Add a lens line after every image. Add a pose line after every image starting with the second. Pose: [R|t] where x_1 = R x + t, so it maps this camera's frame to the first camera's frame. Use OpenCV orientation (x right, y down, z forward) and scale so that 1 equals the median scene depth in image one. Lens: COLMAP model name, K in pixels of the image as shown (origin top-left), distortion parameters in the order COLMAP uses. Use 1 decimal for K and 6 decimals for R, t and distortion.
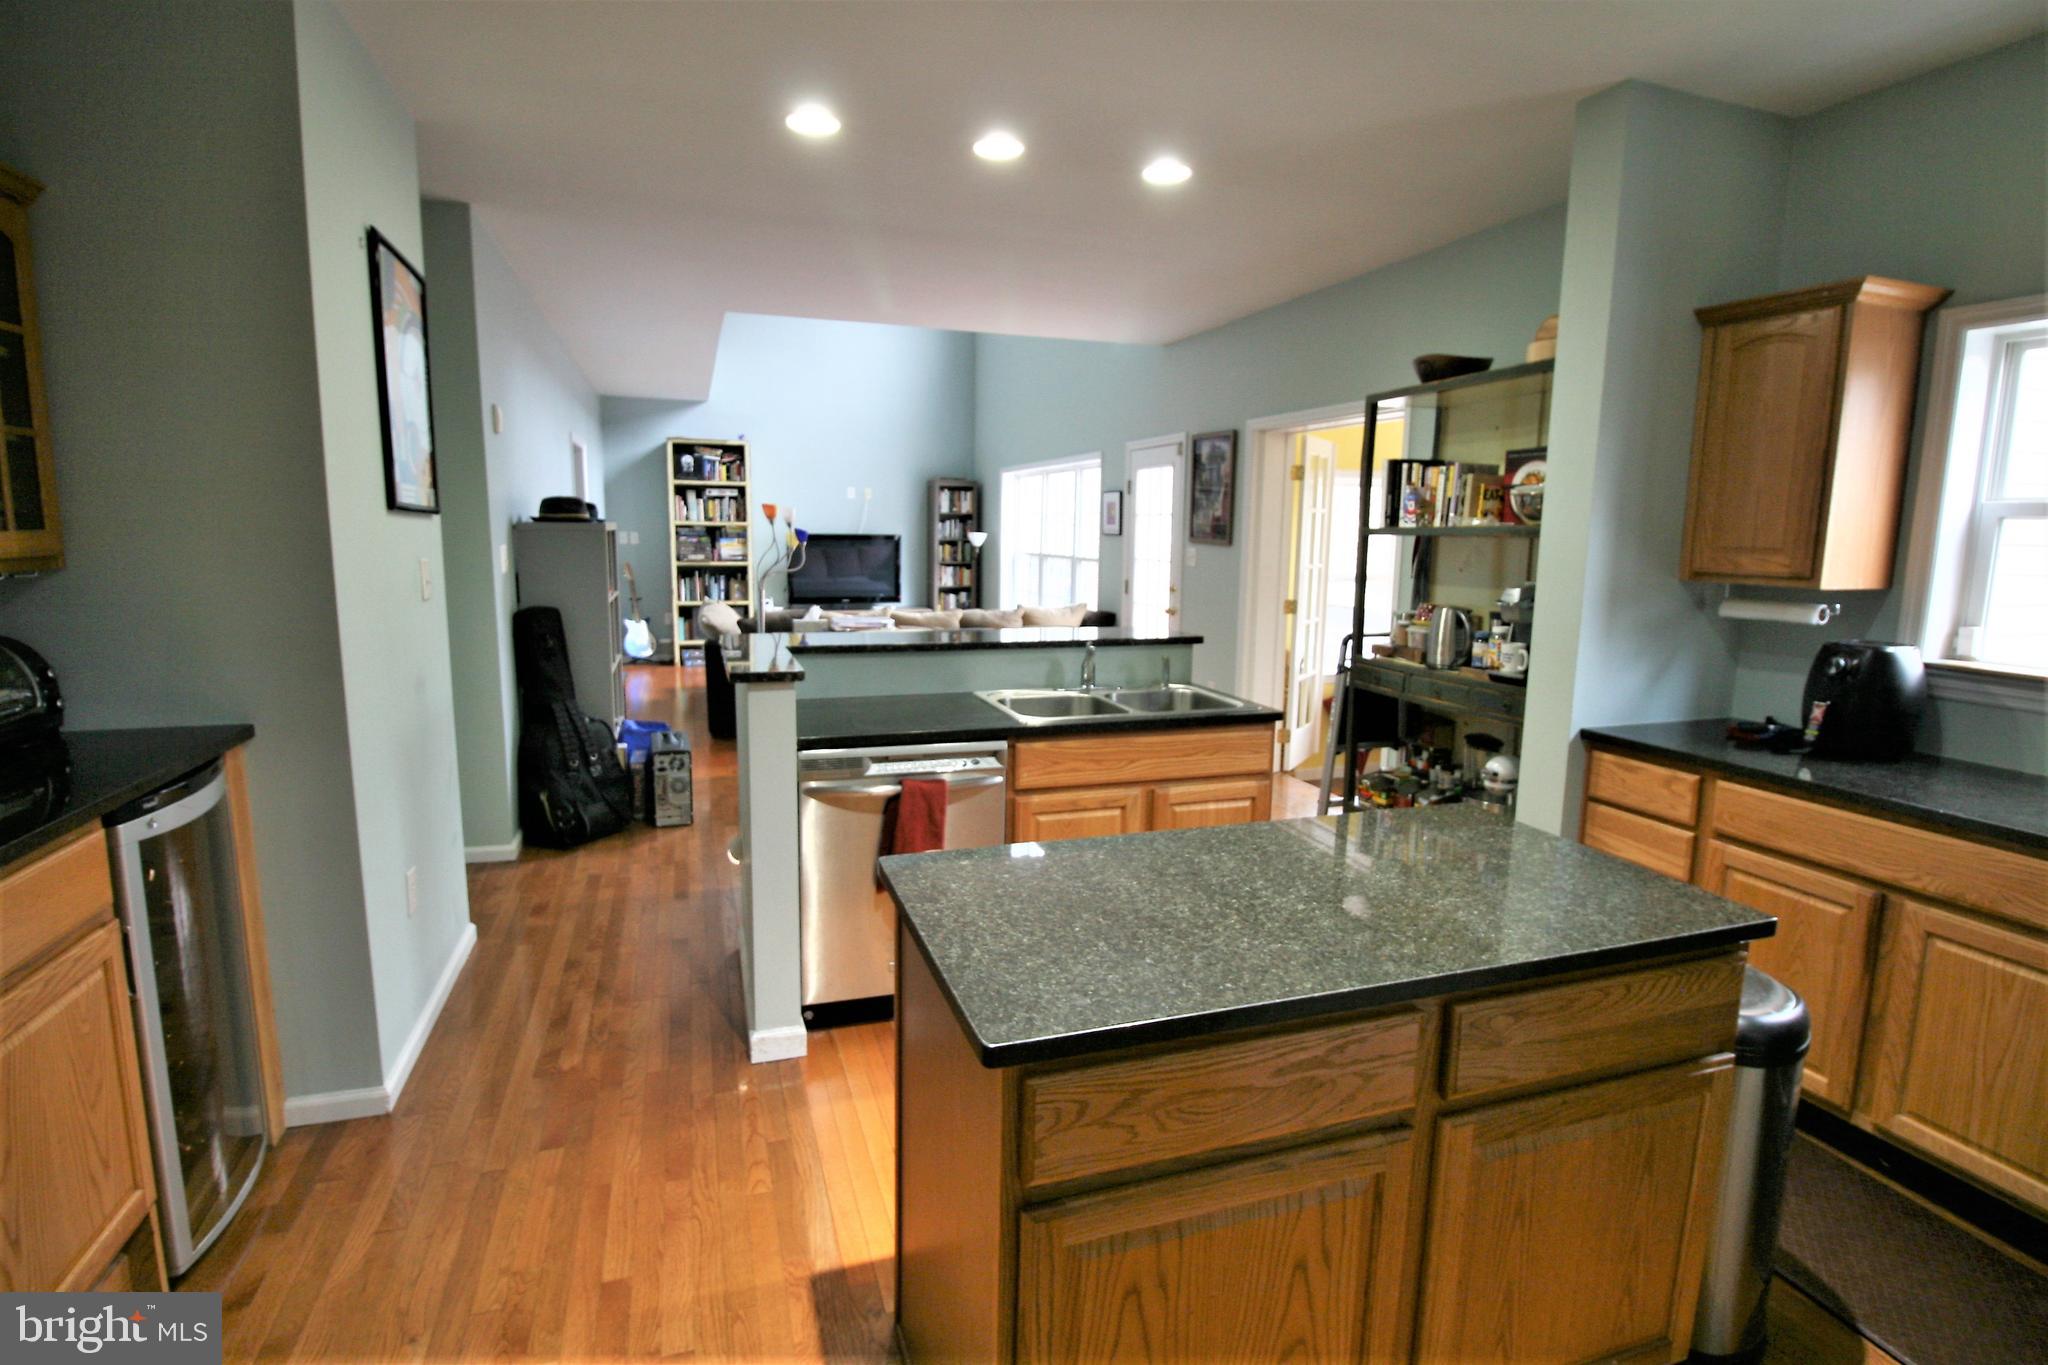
lens RADIAL K [[991.1, 0, 1029.0], [0, 991.1, 681.5], [0, 0, 1]] dist [-0.000856, -0.018088]
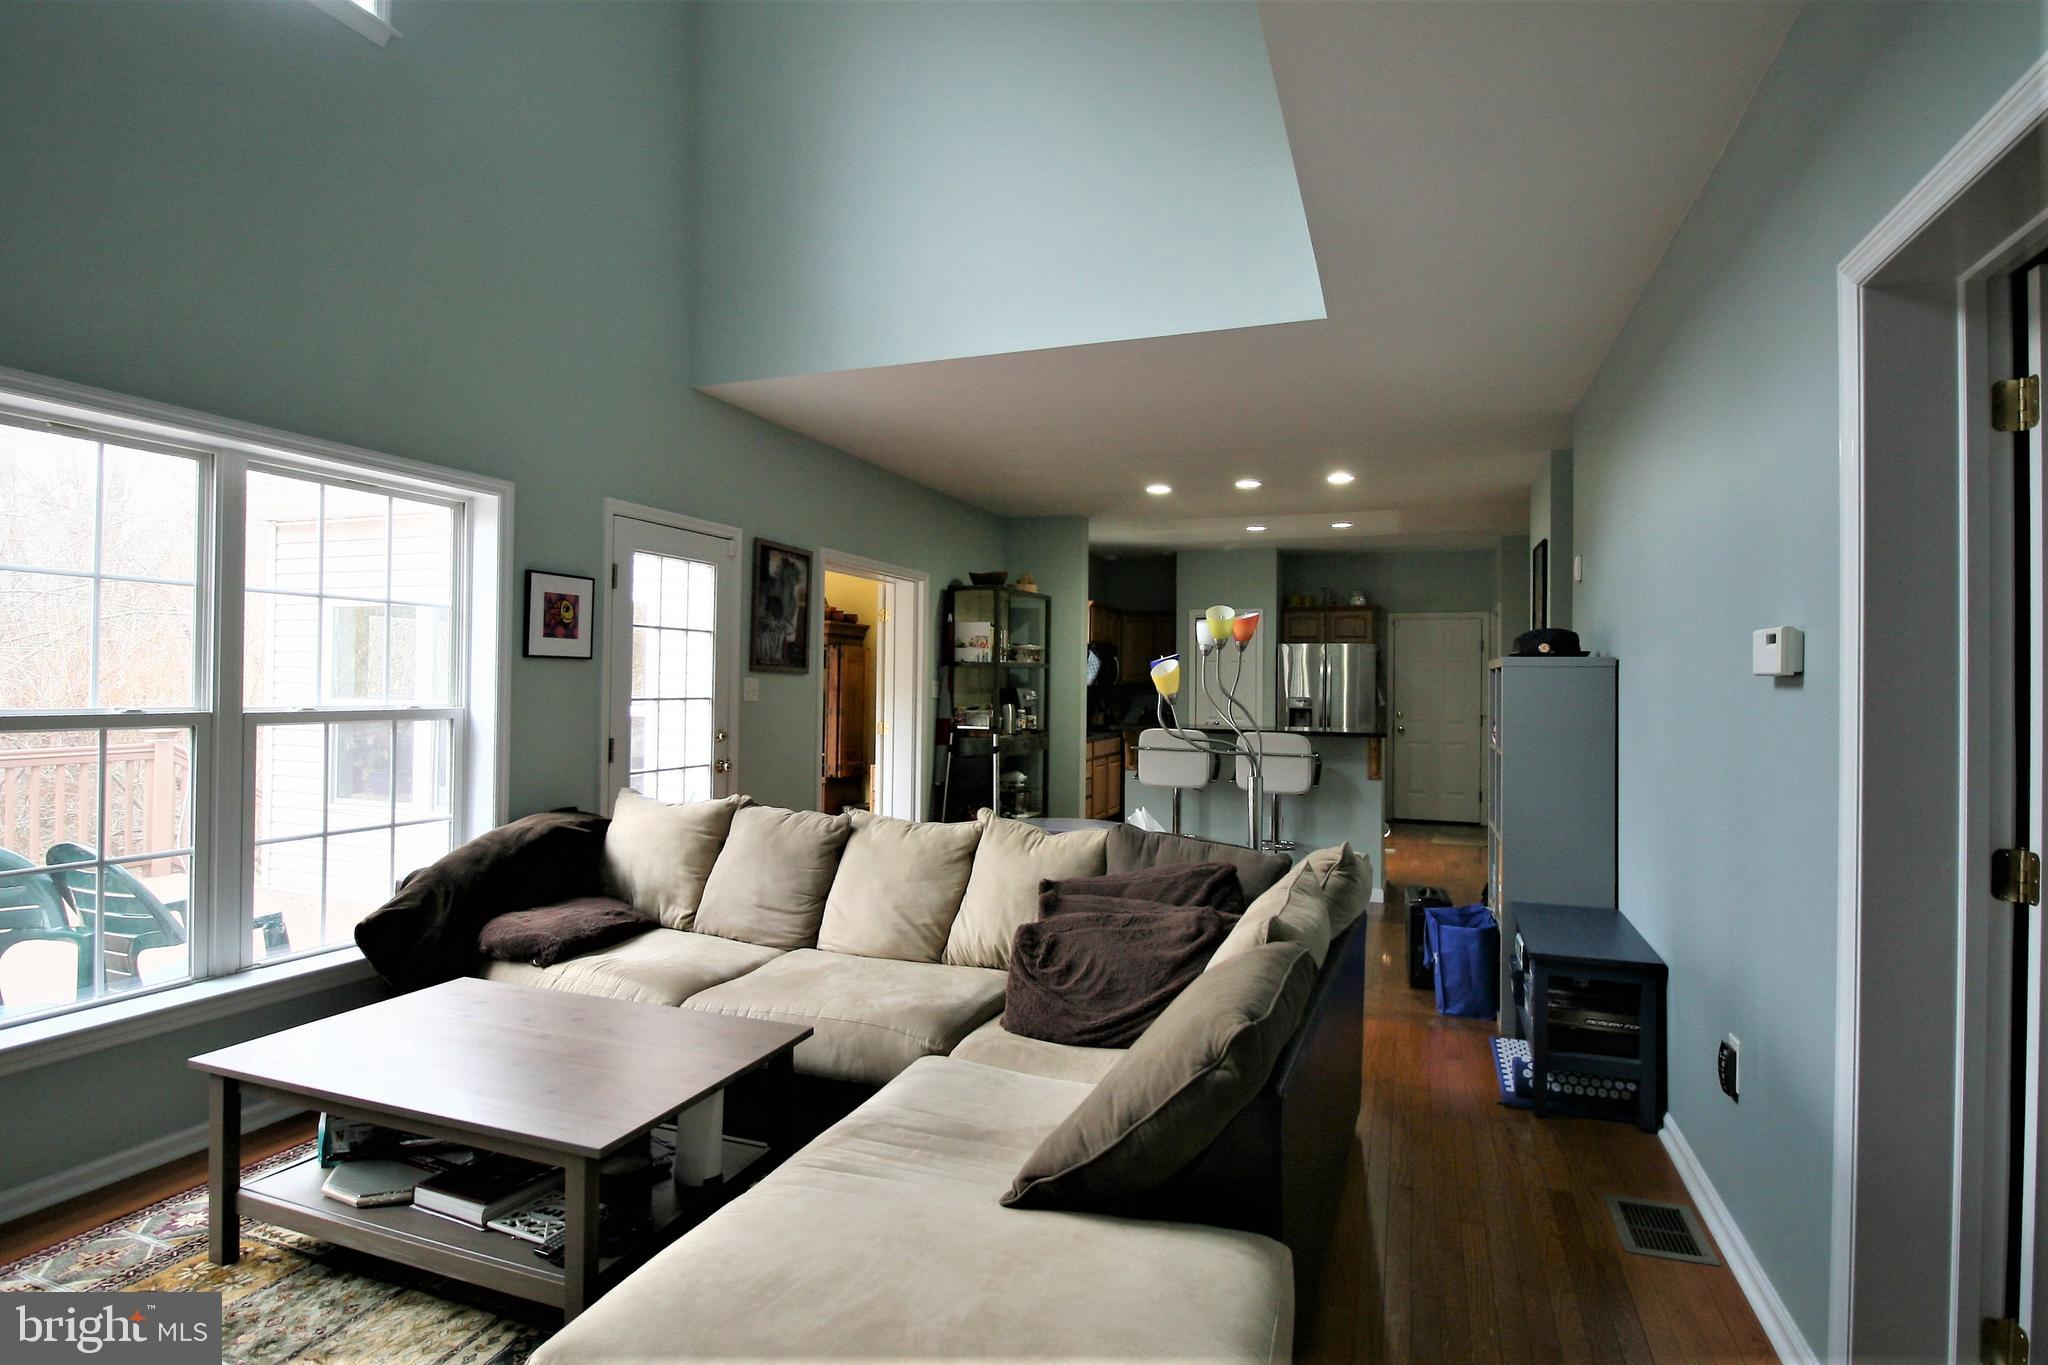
lens RADIAL K [[1033.2, 0, 1024.0], [0, 1033.2, 682.5], [0, 0, 1]] dist [-0.000858, -0.015487]
pose [[-0.772269, -0.015813, 0.635099, -0.551377], [0.082965, 0.988618, 0.125500, -0.228760], [-0.629855, 0.149611, -0.762168, 1.575132]]
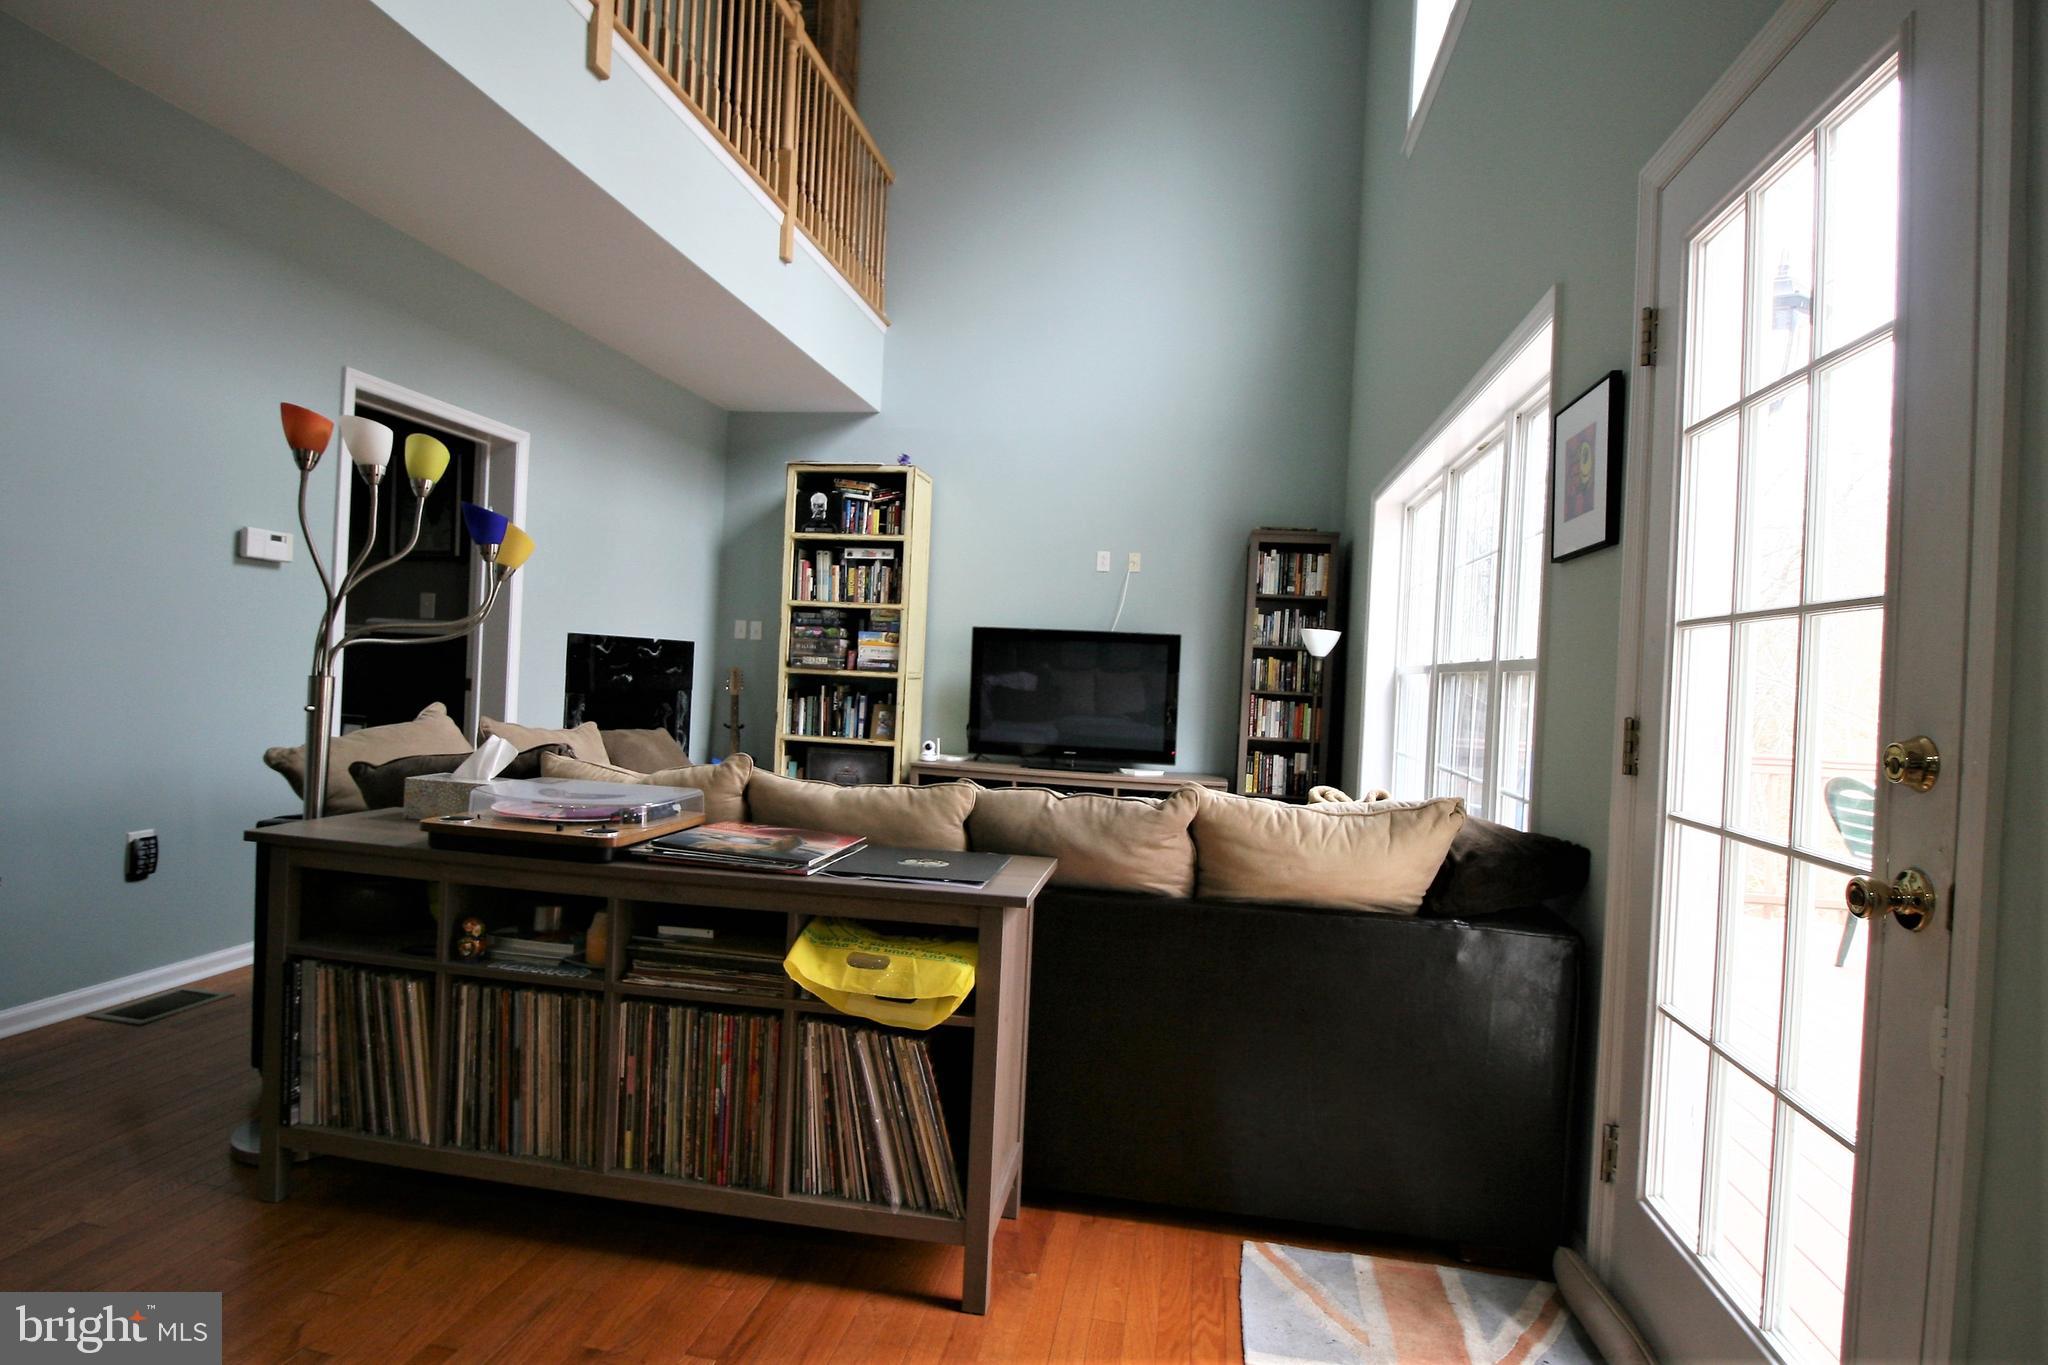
lens RADIAL K [[1033.2, 0, 1024.0], [0, 1033.2, 682.5], [0, 0, 1]] dist [-0.000858, -0.015487]
pose [[0.876816, 0.033152, -0.479681, 0.108426], [-0.108749, 0.985442, -0.130678, -0.075780], [0.468366, 0.166746, 0.867657, 0.868307]]
